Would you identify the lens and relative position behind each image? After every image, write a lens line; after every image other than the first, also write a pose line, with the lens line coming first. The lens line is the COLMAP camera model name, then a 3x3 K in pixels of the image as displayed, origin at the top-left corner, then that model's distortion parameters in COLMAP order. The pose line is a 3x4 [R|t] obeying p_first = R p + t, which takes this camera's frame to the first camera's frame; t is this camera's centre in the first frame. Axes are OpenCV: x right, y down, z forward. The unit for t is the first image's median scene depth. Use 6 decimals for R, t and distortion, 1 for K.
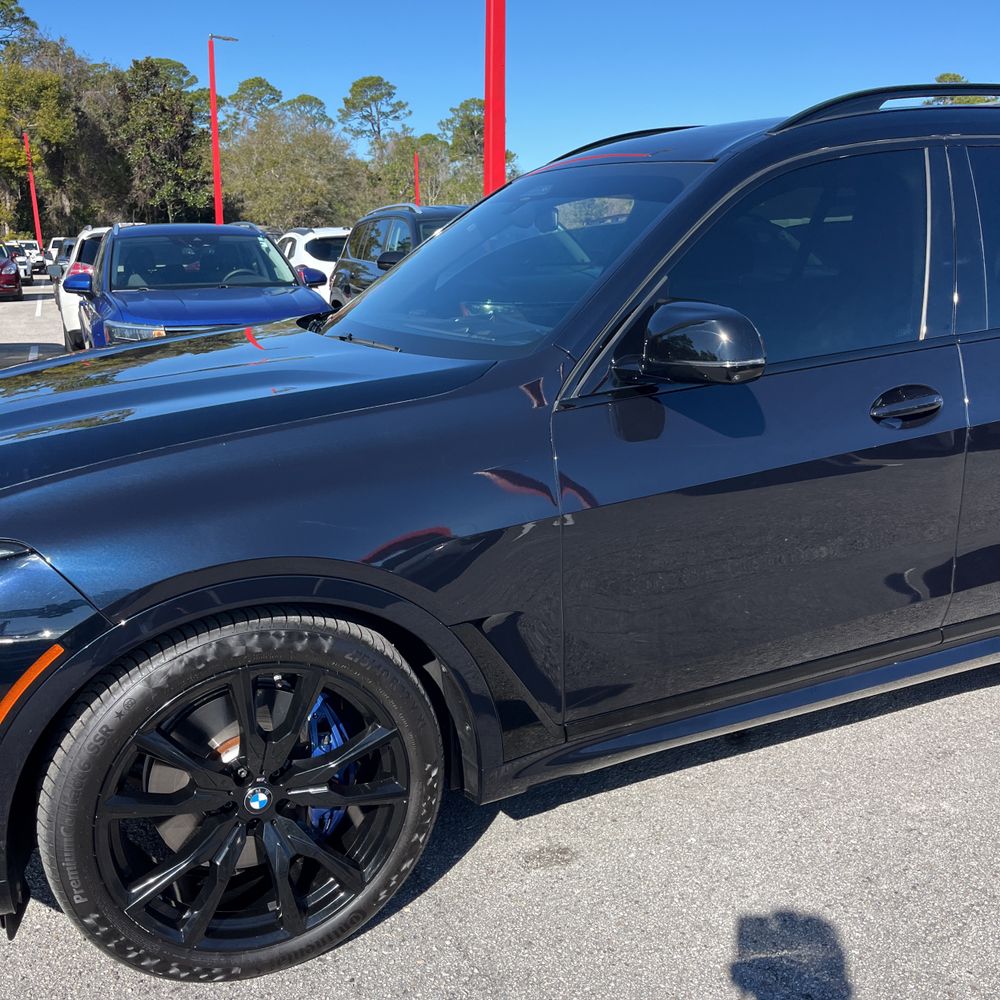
lens RADIAL K [[1042.9, 0, 500.0], [0, 1042.9, 500.0], [0, 0, 1]] dist [0.047873, -0.053236]
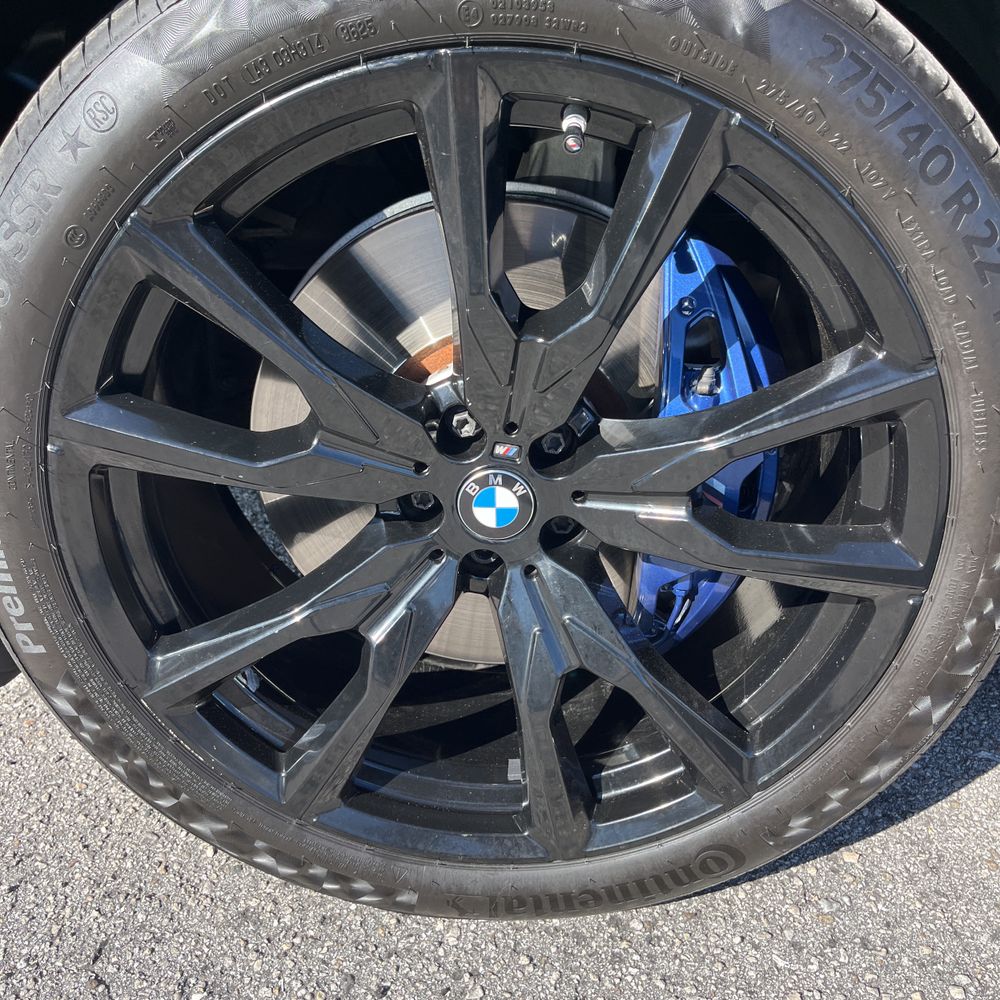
lens RADIAL K [[1042.9, 0, 500.0], [0, 1042.9, 500.0], [0, 0, 1]] dist [0.047873, -0.053236]
pose [[0.904232, 0.187230, -0.383808, -0.088479], [-0.106439, 0.969211, 0.222037, 0.199355], [0.413563, -0.159920, 0.896321, 0.660962]]
